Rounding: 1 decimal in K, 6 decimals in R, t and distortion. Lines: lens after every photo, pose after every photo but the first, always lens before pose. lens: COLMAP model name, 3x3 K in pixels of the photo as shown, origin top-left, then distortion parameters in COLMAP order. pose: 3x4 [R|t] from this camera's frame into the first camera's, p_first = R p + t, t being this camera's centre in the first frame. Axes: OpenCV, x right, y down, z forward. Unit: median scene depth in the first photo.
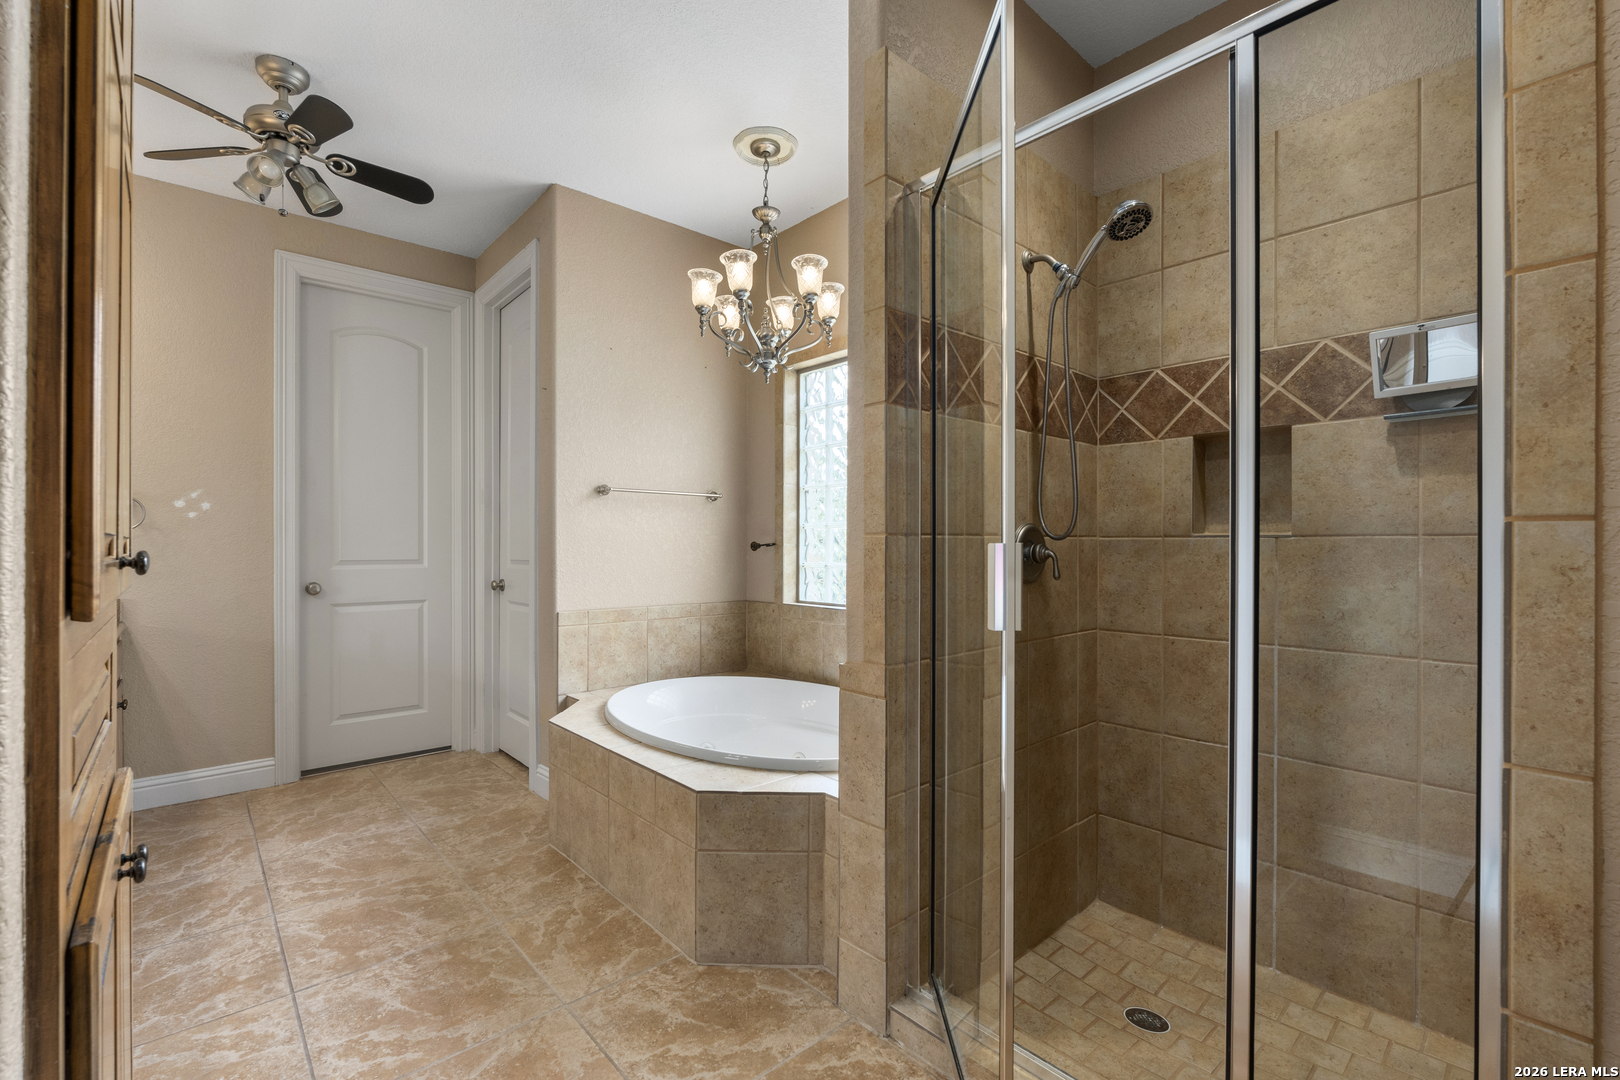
lens RADIAL K [[710.3, 0, 807.6], [0, 710.3, 543.5], [0, 0, 1]] dist [-0.007940, 0.001720]
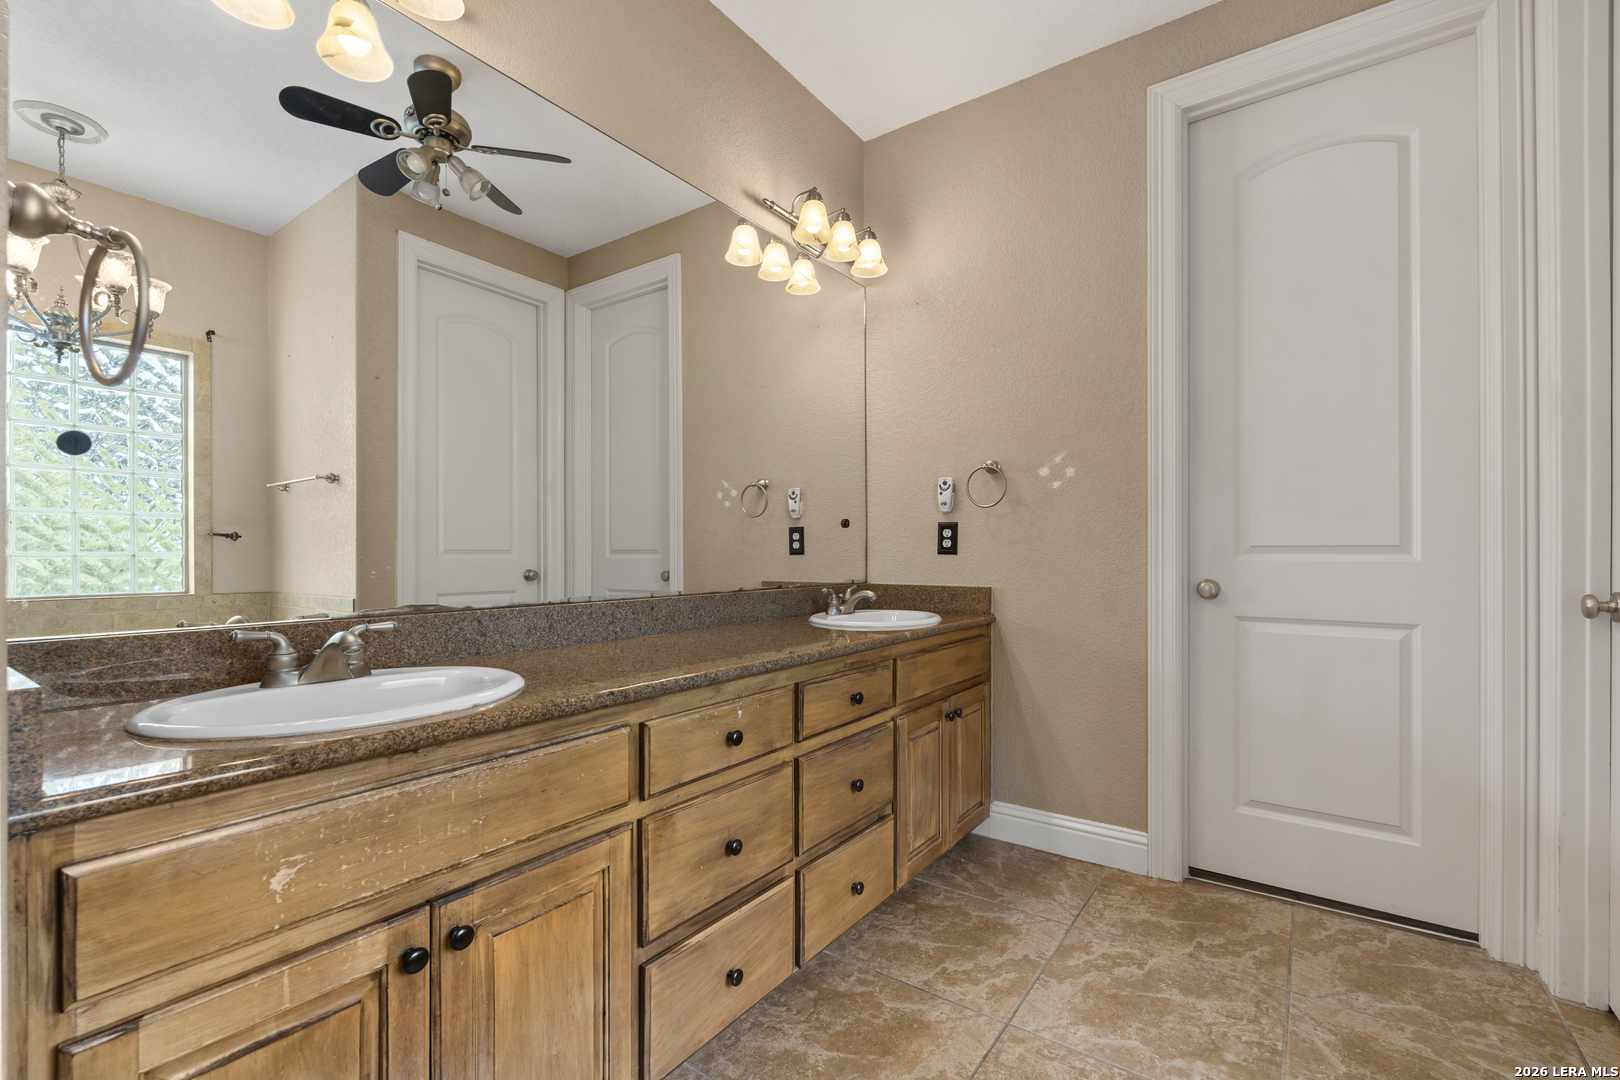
lens RADIAL K [[710.3, 0, 804.2], [0, 710.3, 548.0], [0, 0, 1]] dist [-0.007940, 0.001720]
pose [[0.222575, -0.001065, -0.974915, -0.163641], [0.000522, 0.999999, -0.000973, 0.028060], [0.974915, -0.000293, 0.222575, 0.528412]]
